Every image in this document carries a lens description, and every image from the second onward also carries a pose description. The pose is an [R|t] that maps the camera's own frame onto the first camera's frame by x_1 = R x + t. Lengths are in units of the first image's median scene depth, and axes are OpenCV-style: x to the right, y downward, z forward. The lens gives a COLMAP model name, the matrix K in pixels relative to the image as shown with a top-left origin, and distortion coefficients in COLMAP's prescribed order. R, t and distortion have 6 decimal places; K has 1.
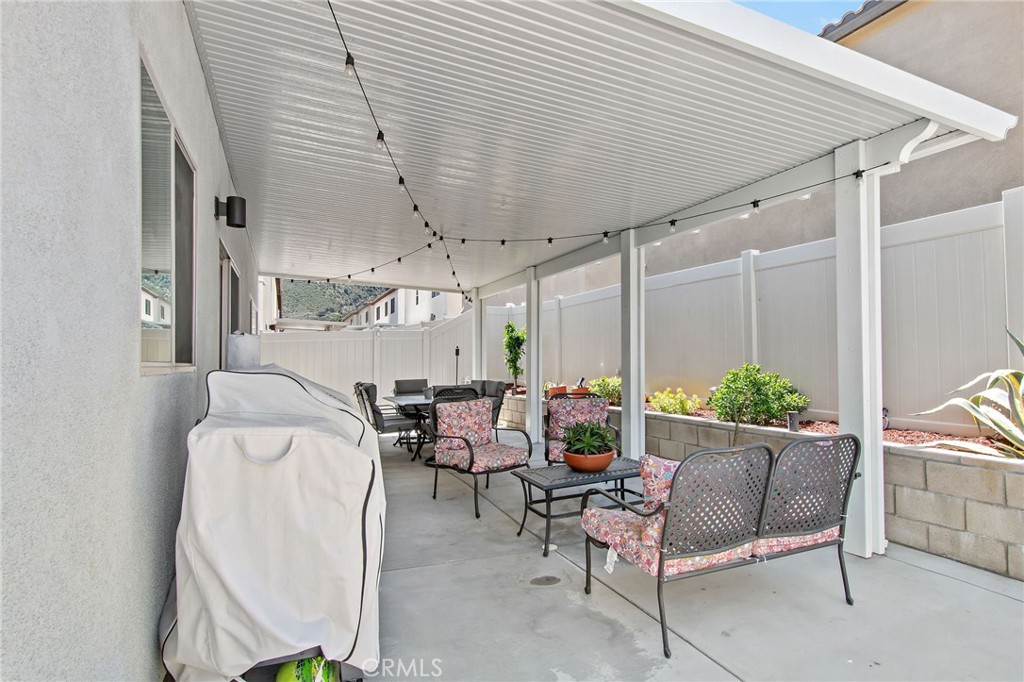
lens RADIAL K [[533.5, 0, 508.6], [0, 533.5, 342.4], [0, 0, 1]] dist [0.004952, -0.000148]
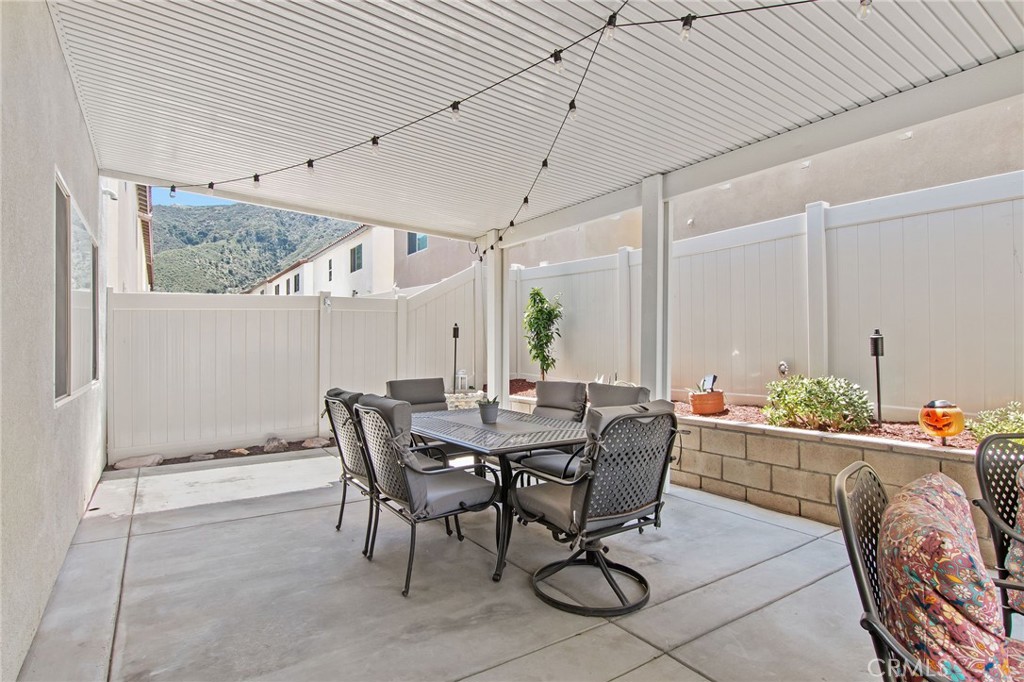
lens RADIAL K [[533.5, 0, 508.6], [0, 533.5, 342.4], [0, 0, 1]] dist [0.004952, -0.000148]
pose [[0.983096, 0.007670, 0.182930, -0.145759], [-0.011845, 0.999694, 0.021739, 0.014976], [-0.182707, -0.023539, 0.982886, 0.348334]]
